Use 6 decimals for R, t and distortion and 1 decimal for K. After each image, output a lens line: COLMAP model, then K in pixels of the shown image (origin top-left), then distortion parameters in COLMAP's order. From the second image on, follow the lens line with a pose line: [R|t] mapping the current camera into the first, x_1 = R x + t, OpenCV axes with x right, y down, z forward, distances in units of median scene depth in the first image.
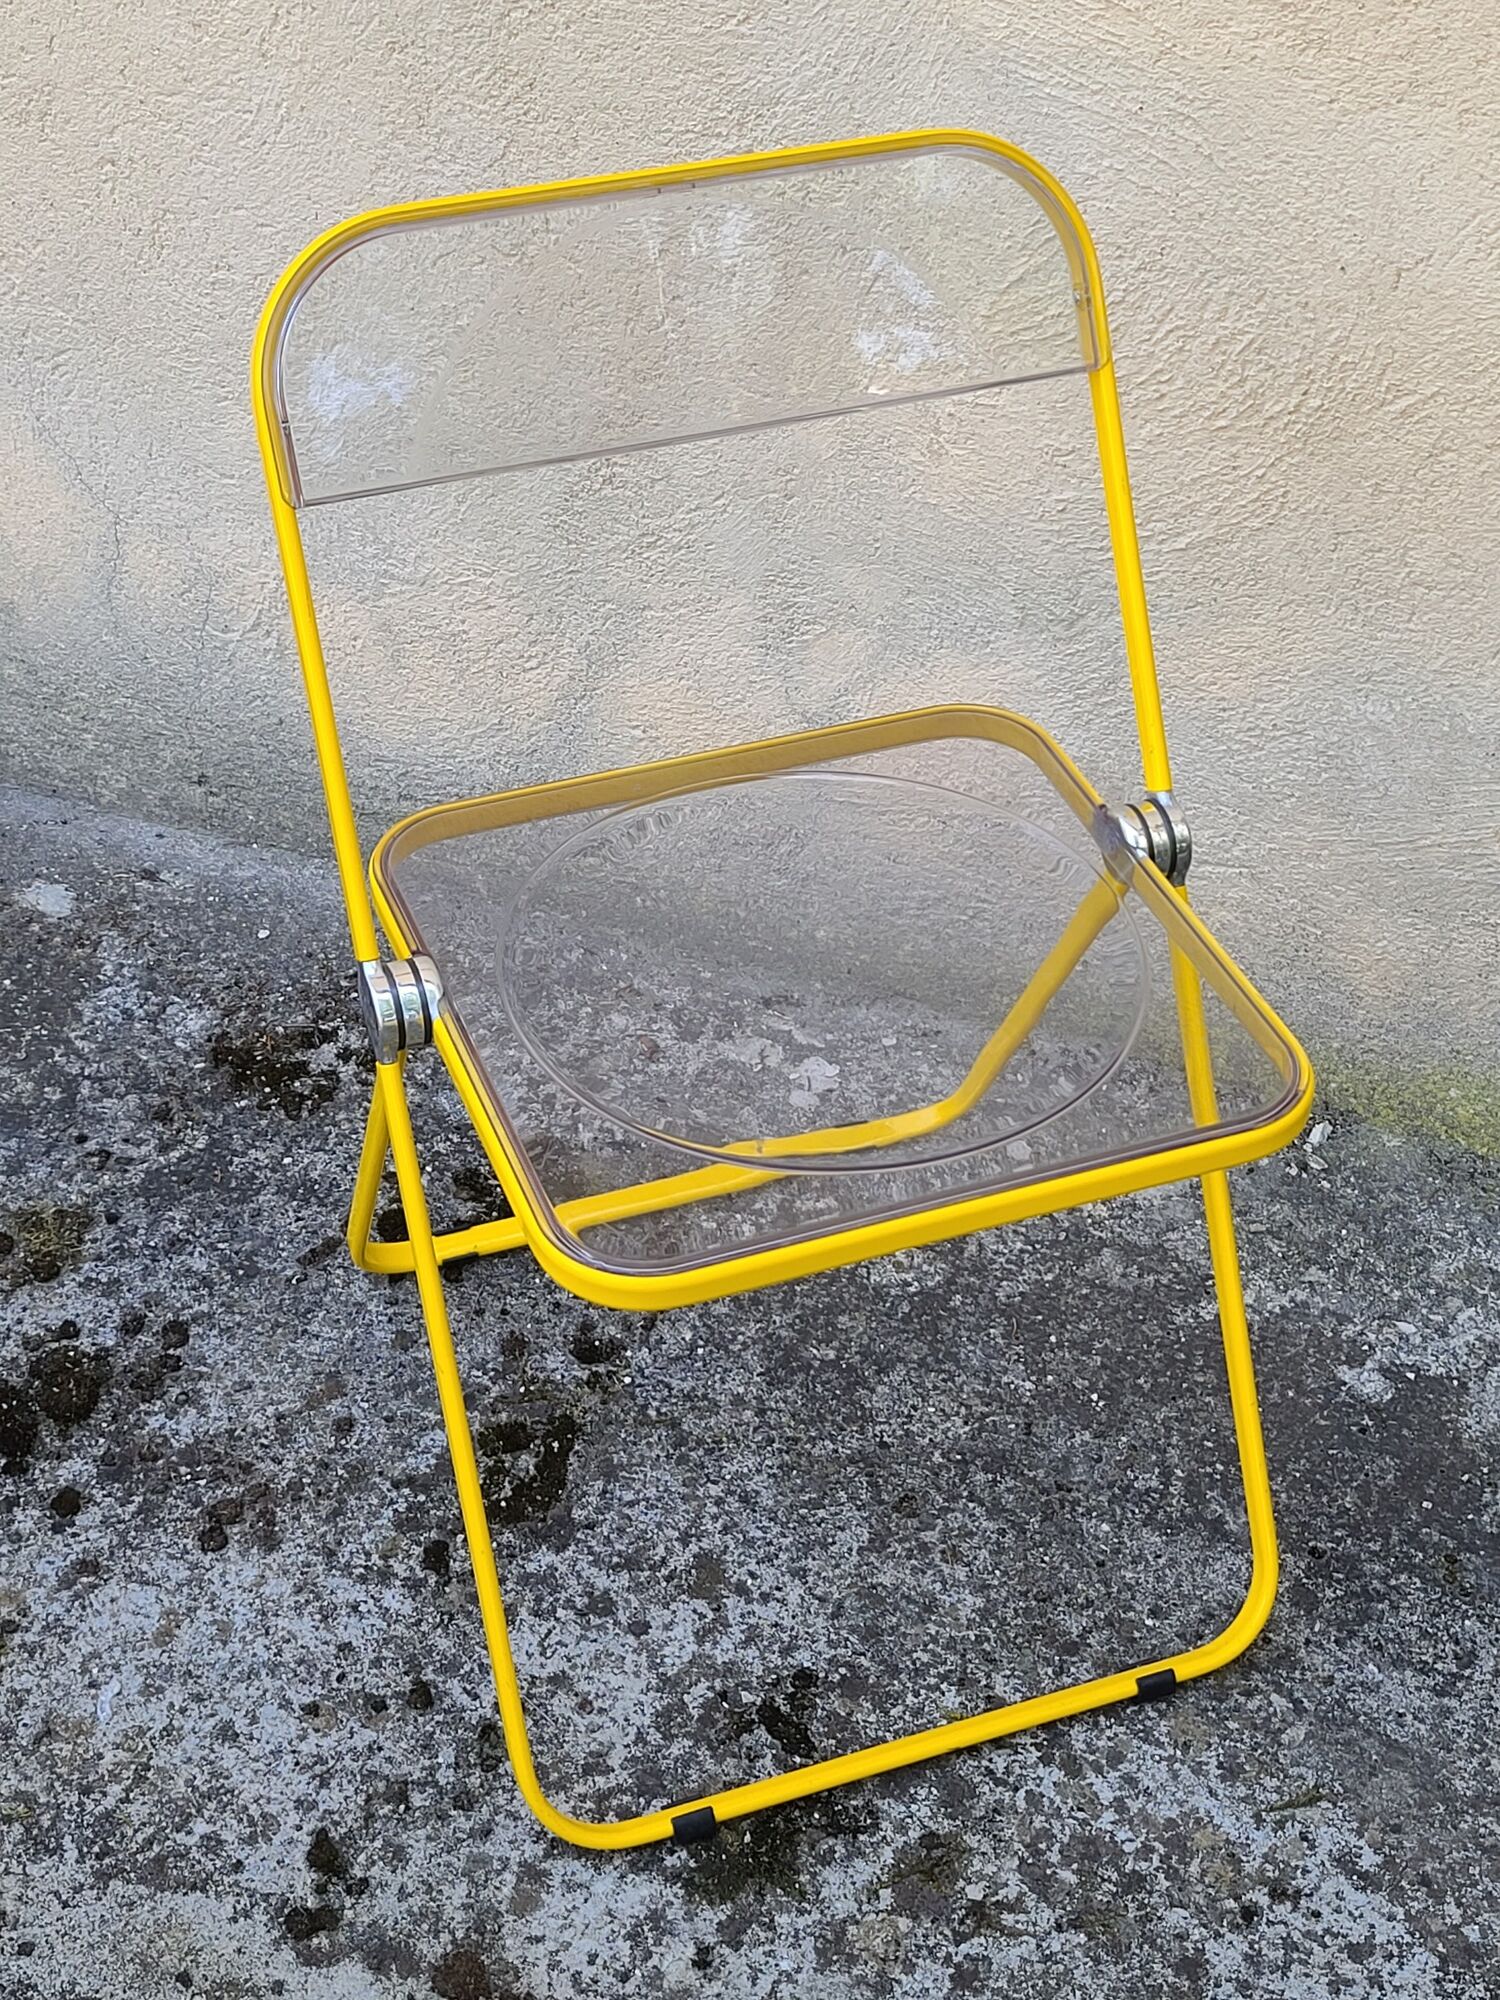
lens RADIAL K [[2958.5, 0, 777.5], [0, 2958.5, 971.6], [0, 0, 1]] dist [0.046045, 0.000000]
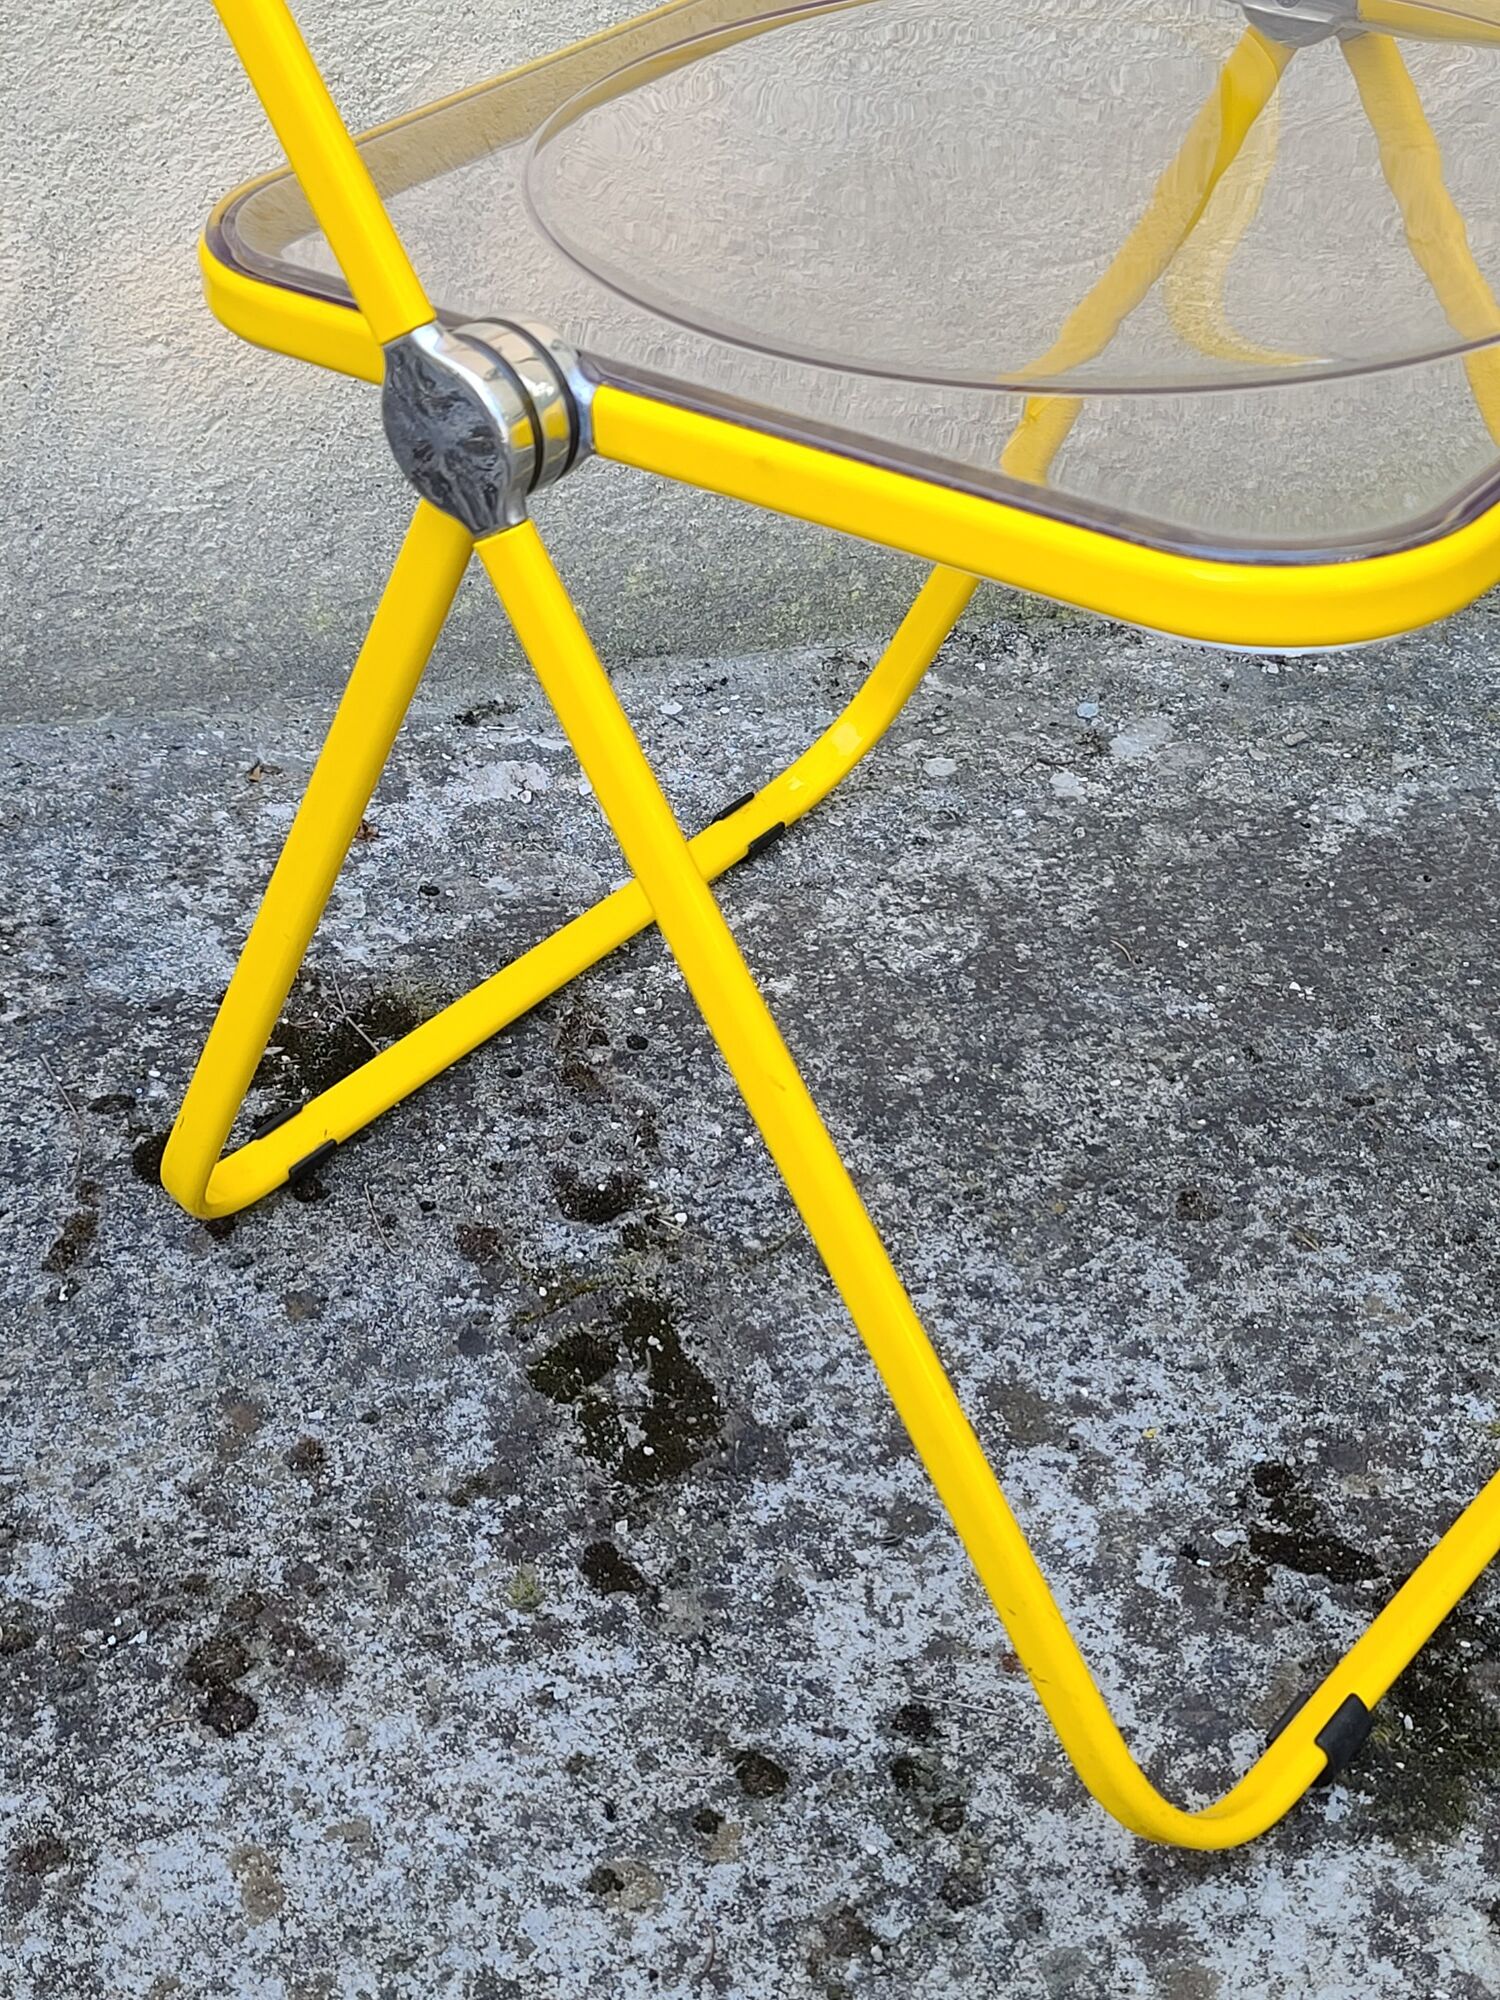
lens RADIAL K [[2958.5, 0, 745.0], [0, 2958.5, 1042.5], [0, 0, 1]] dist [0.046045, 0.000000]
pose [[0.856238, -0.341889, 0.387257, -0.273099], [0.358941, 0.932879, 0.029961, 0.095471], [-0.371508, 0.113348, 0.921485, 0.455737]]
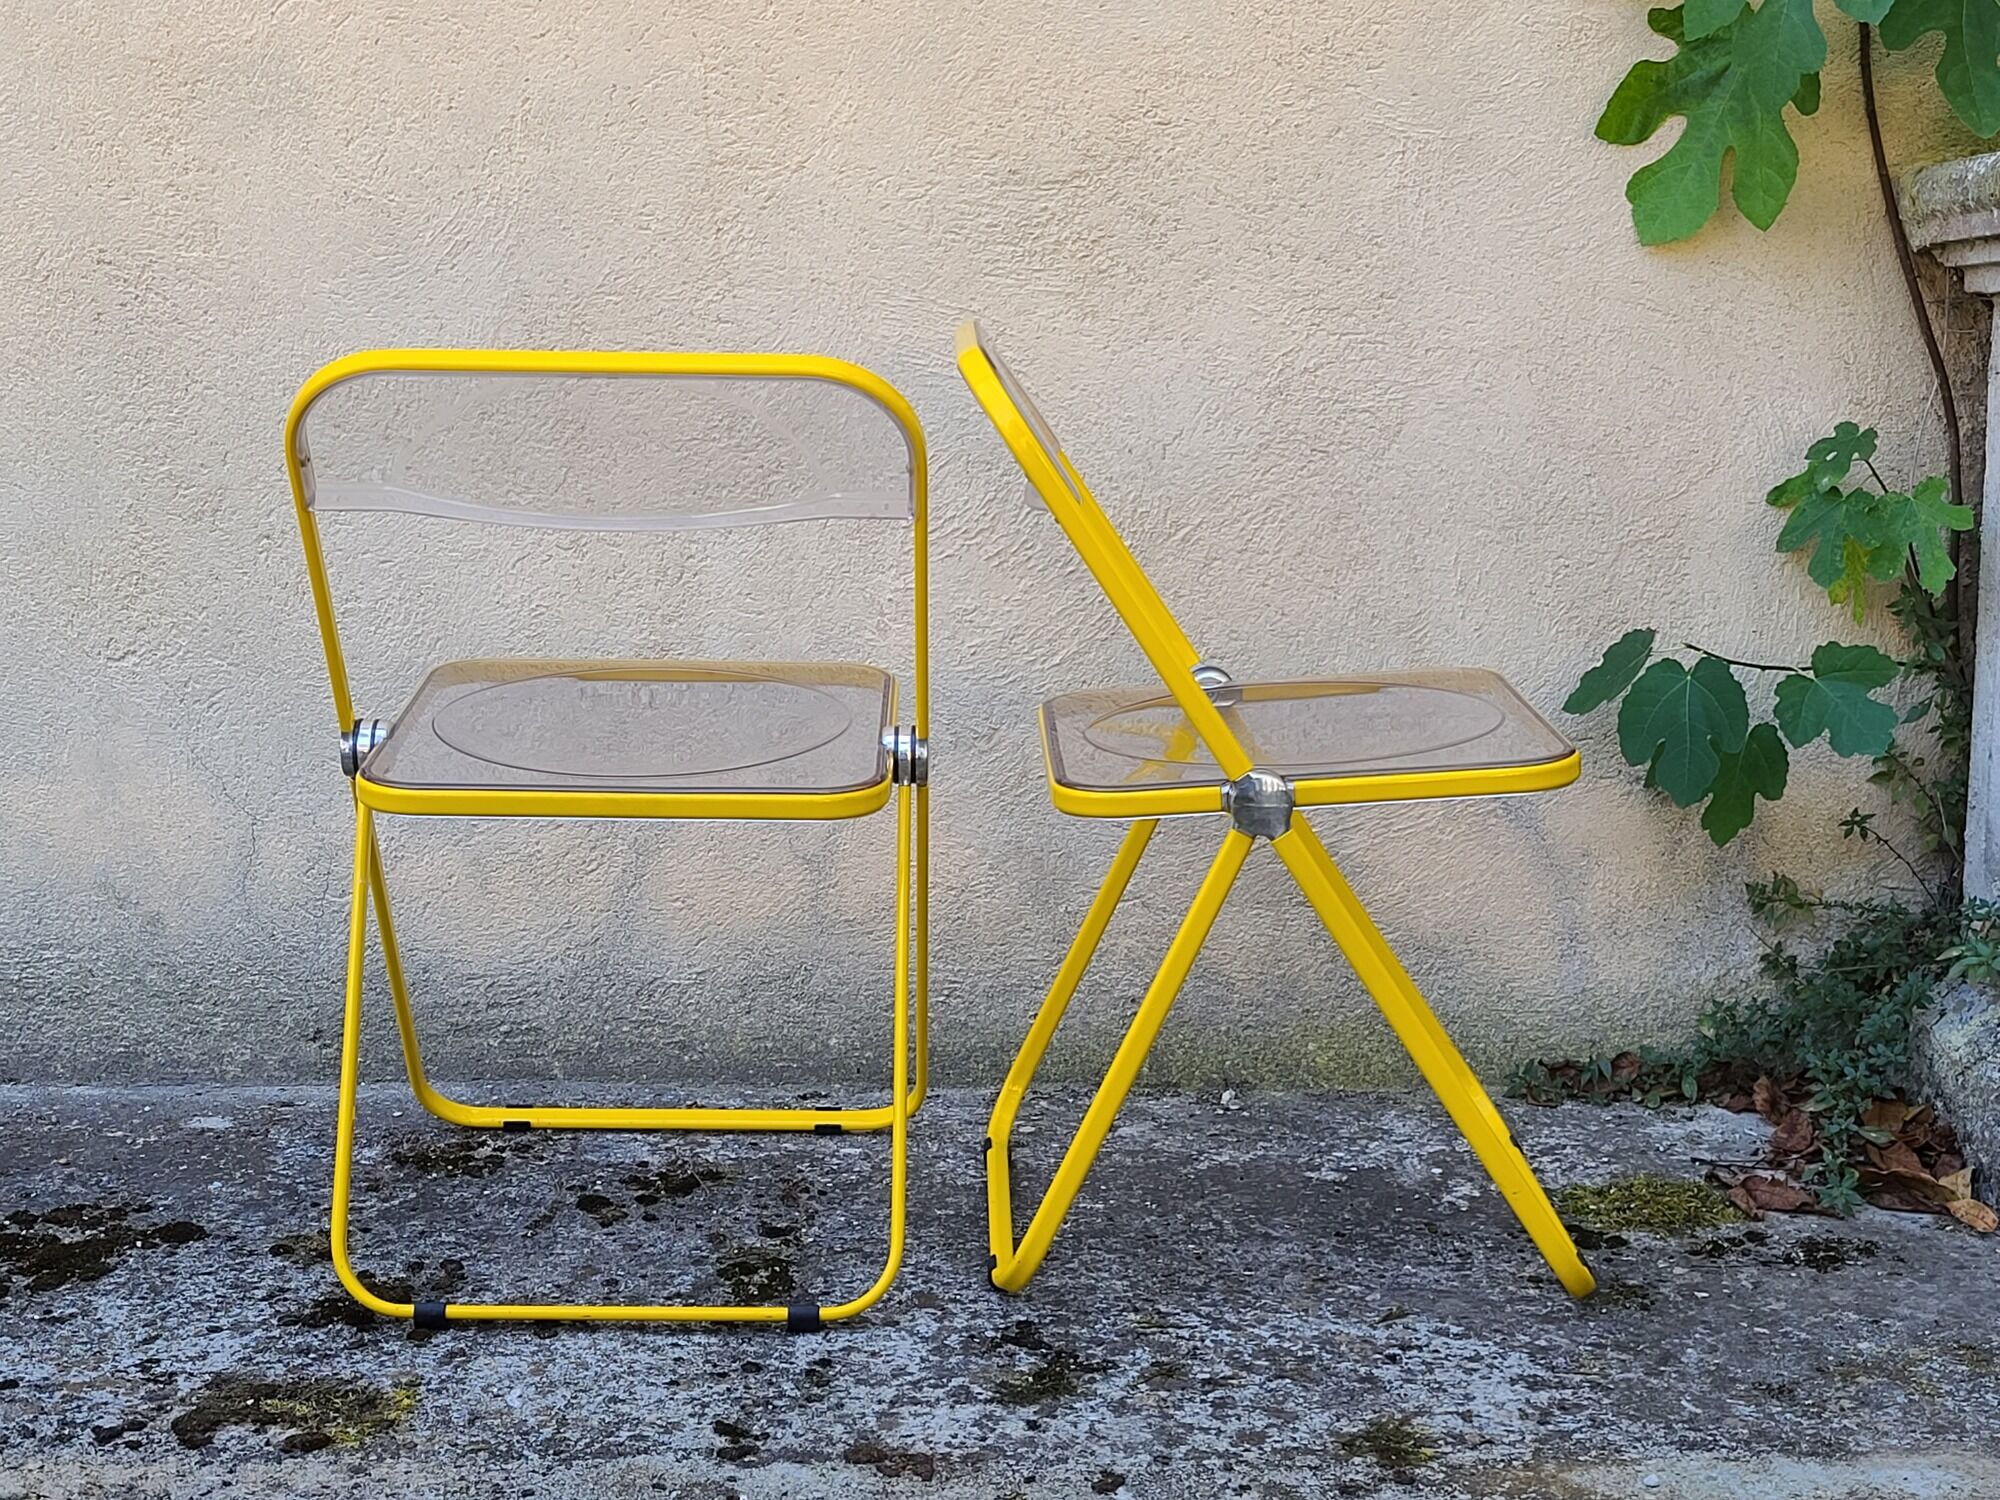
lens RADIAL K [[2958.5, 0, 997.9], [0, 2958.5, 741.4], [0, 0, 1]] dist [0.046045, 0.000000]
pose [[0.947314, -0.090815, 0.307164, -0.369125], [0.232766, 0.853952, -0.465387, 0.602987], [-0.220039, 0.512365, 0.830099, -0.220460]]
